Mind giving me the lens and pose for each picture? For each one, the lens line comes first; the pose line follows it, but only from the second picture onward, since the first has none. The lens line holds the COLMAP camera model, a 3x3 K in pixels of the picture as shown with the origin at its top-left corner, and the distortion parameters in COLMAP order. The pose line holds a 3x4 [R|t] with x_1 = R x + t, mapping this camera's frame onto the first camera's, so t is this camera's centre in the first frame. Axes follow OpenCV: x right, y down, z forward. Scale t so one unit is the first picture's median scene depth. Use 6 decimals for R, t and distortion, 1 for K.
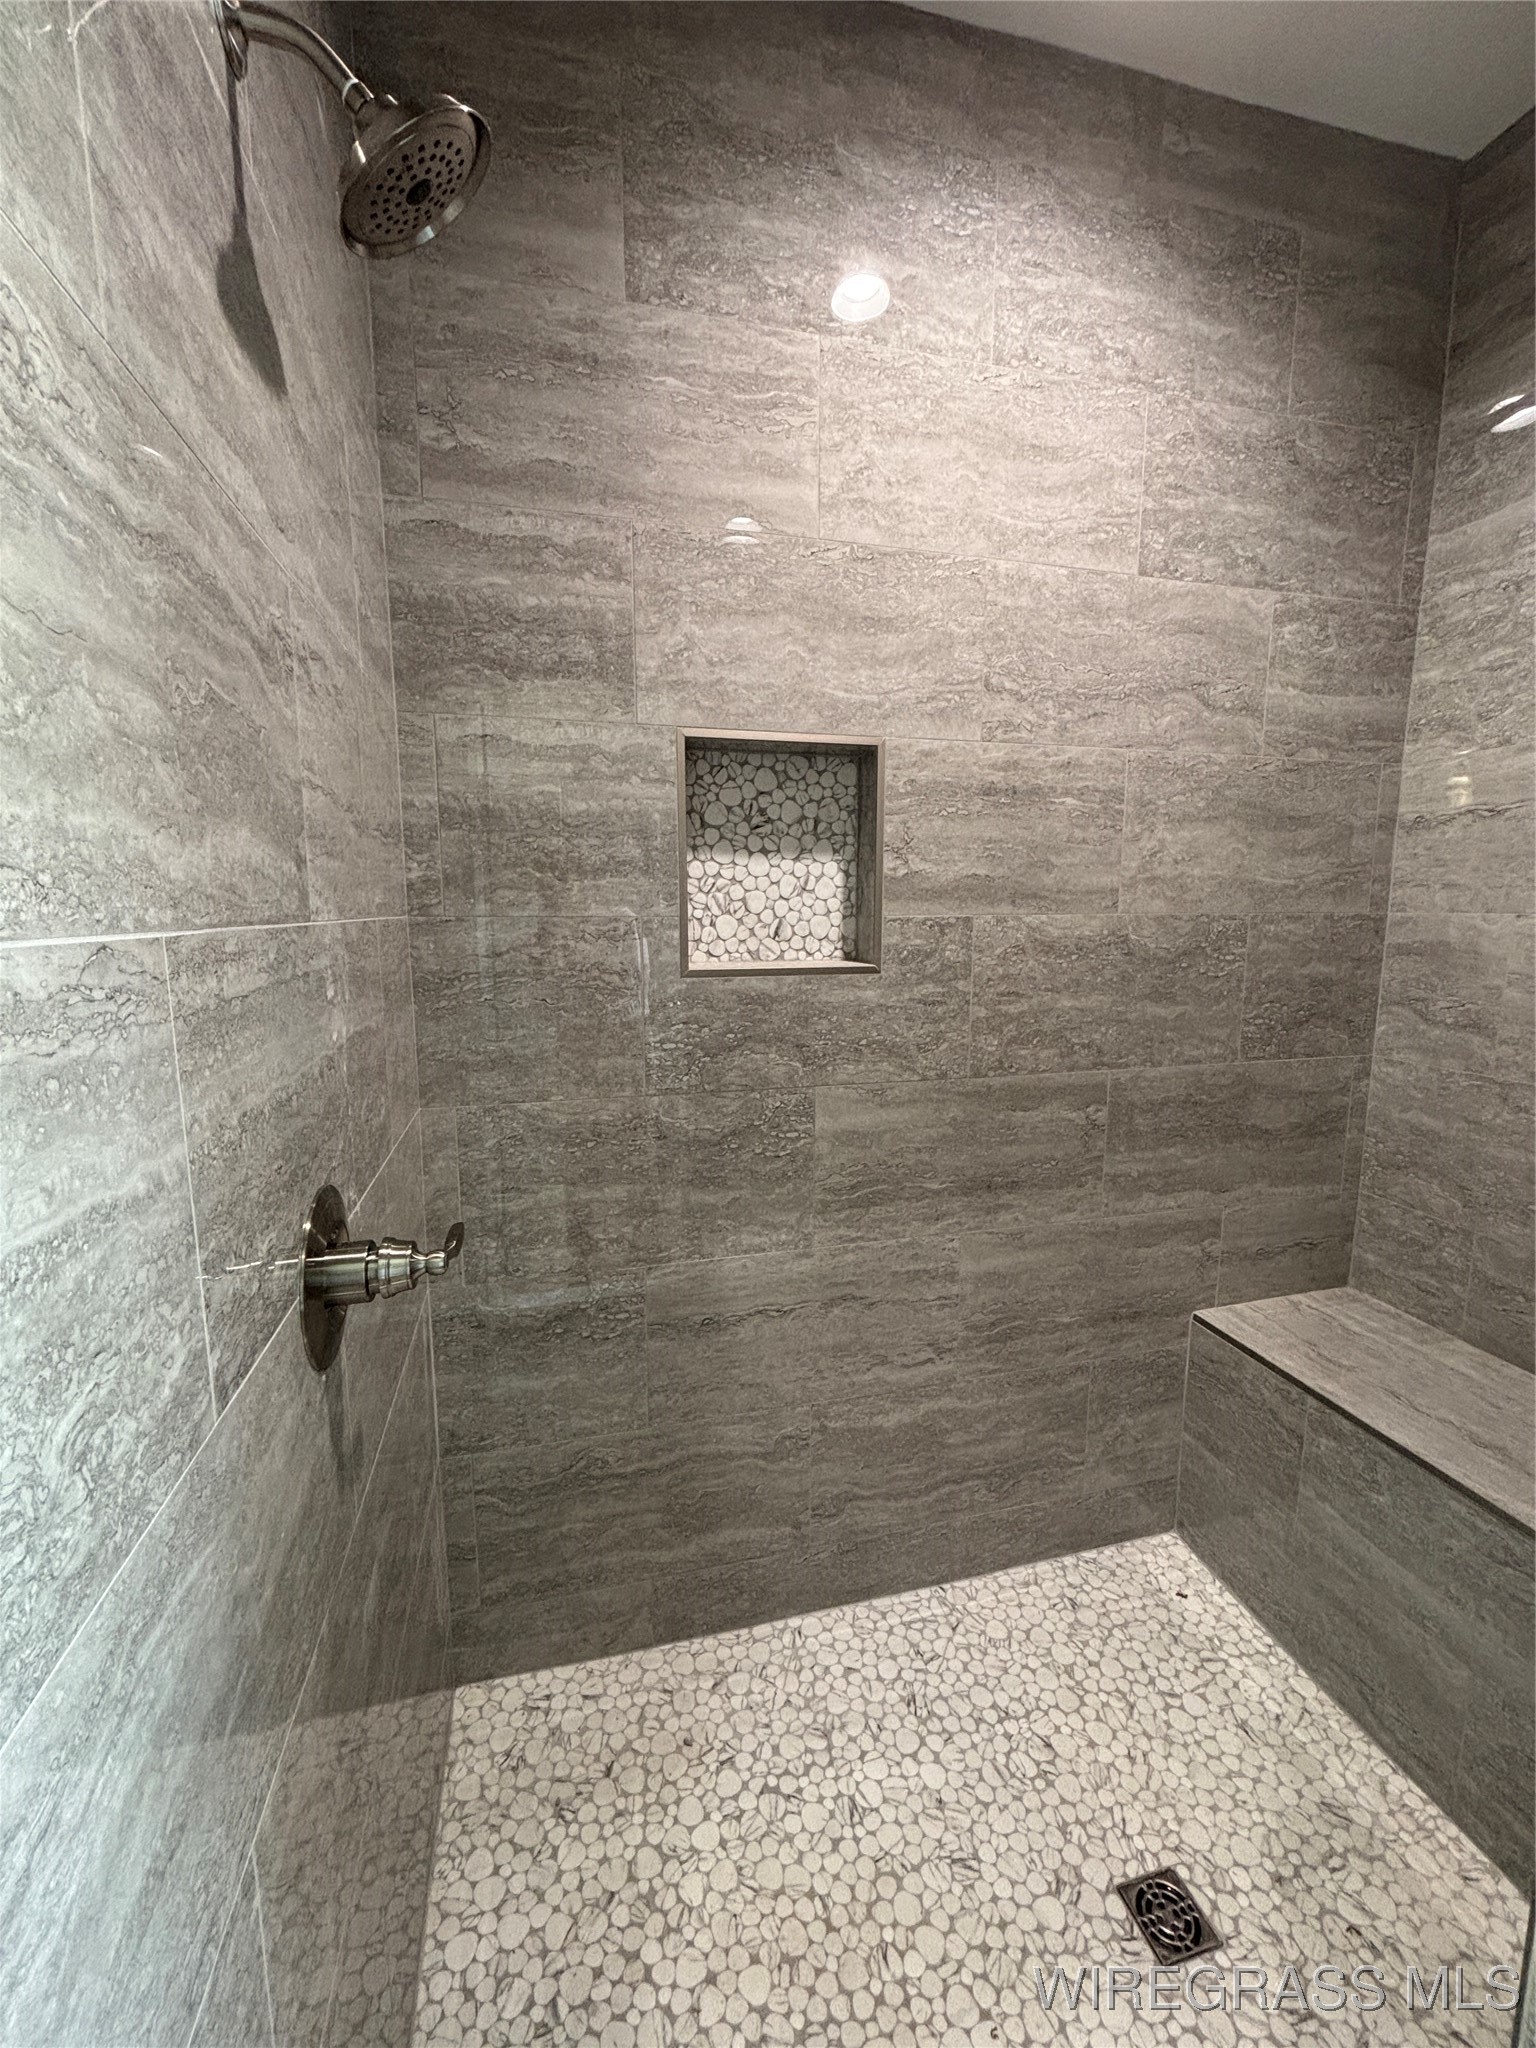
lens RADIAL K [[826.8, 0, 759.5], [0, 826.8, 1023.0], [0, 0, 1]] dist [-0.004243, 0.001718]
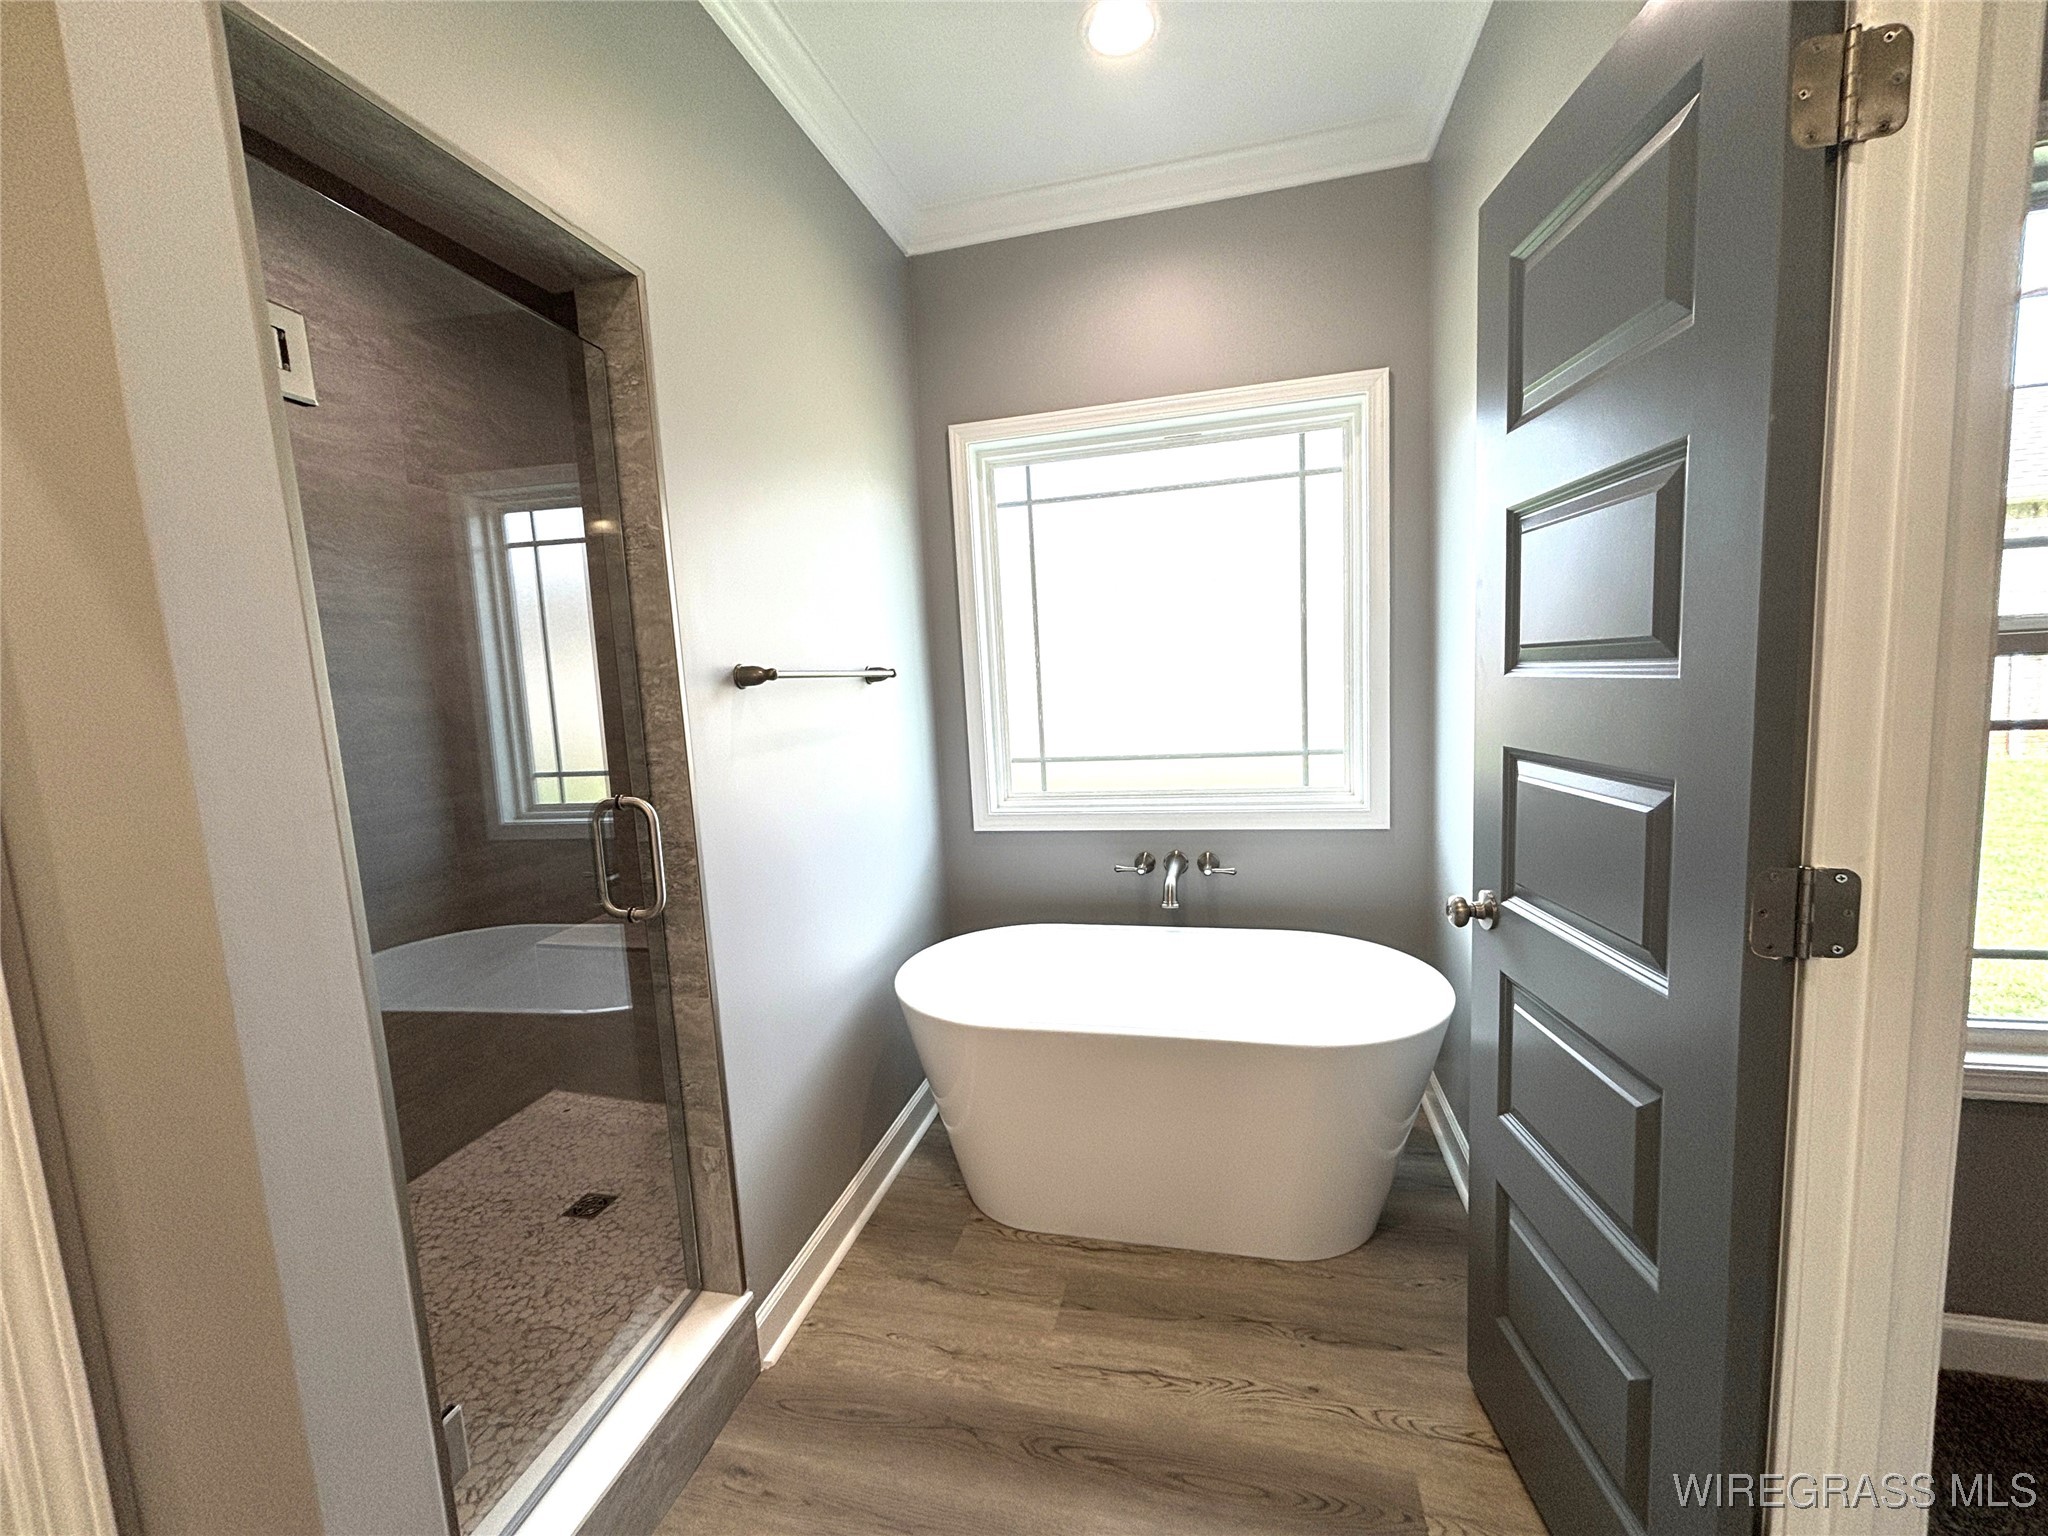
lens RADIAL K [[826.8, 0, 1016.8], [0, 826.8, 763.1], [0, 0, 1]] dist [-0.004243, 0.001718]
pose [[0.466687, -0.132684, 0.874413, -0.456876], [0.175176, 0.982962, 0.055661, 0.107130], [-0.866900, 0.127200, 0.481979, -0.717940]]
